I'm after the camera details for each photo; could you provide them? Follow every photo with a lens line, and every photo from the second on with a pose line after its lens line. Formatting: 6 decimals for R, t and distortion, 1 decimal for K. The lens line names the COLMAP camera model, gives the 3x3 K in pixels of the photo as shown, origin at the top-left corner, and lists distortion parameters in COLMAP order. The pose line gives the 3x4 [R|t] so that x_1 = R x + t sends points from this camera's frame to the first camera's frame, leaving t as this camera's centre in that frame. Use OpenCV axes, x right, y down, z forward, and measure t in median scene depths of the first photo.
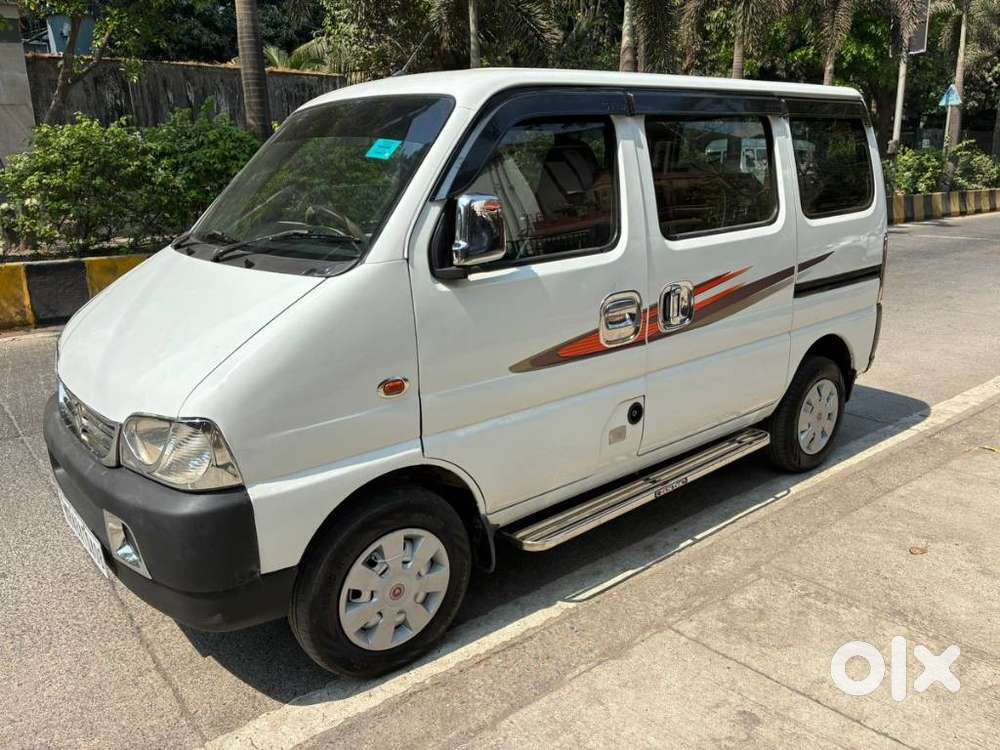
lens RADIAL K [[758.3, 0, 500.0], [0, 758.3, 375.0], [0, 0, 1]] dist [0.053936, -0.064662]
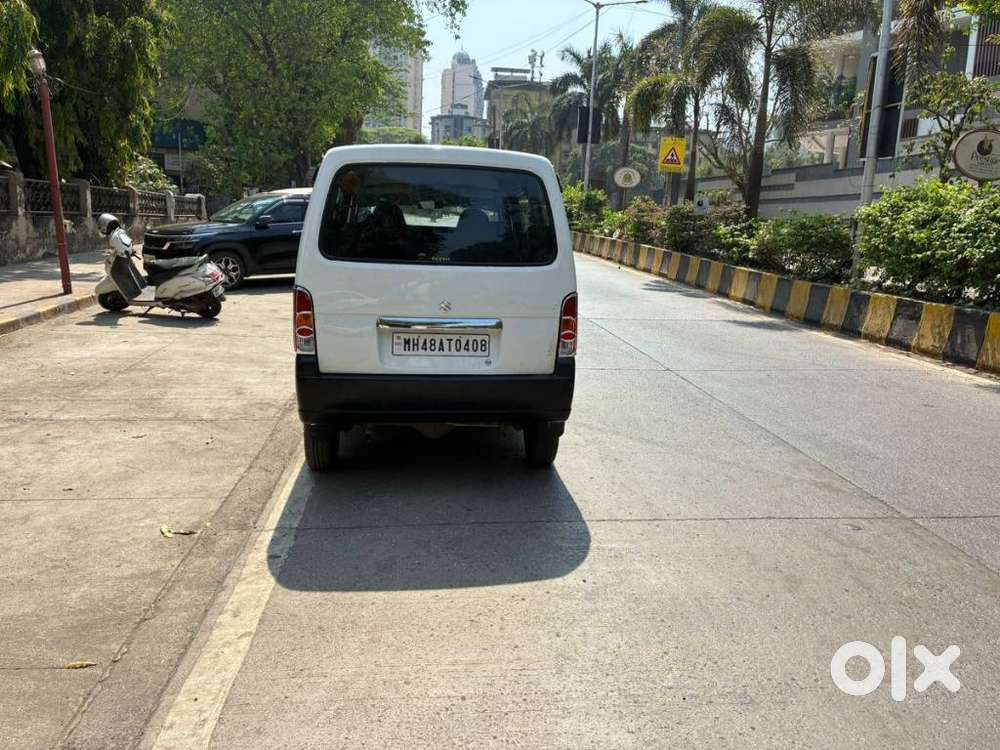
lens RADIAL K [[755.9, 0, 507.5], [0, 755.9, 378.0], [0, 0, 1]] dist [0.057302, -0.062554]
pose [[-0.543885, 0.169608, -0.821841, 1.618812], [-0.243206, 0.905469, 0.347818, -0.663788], [0.803144, 0.389050, -0.451221, 2.332074]]
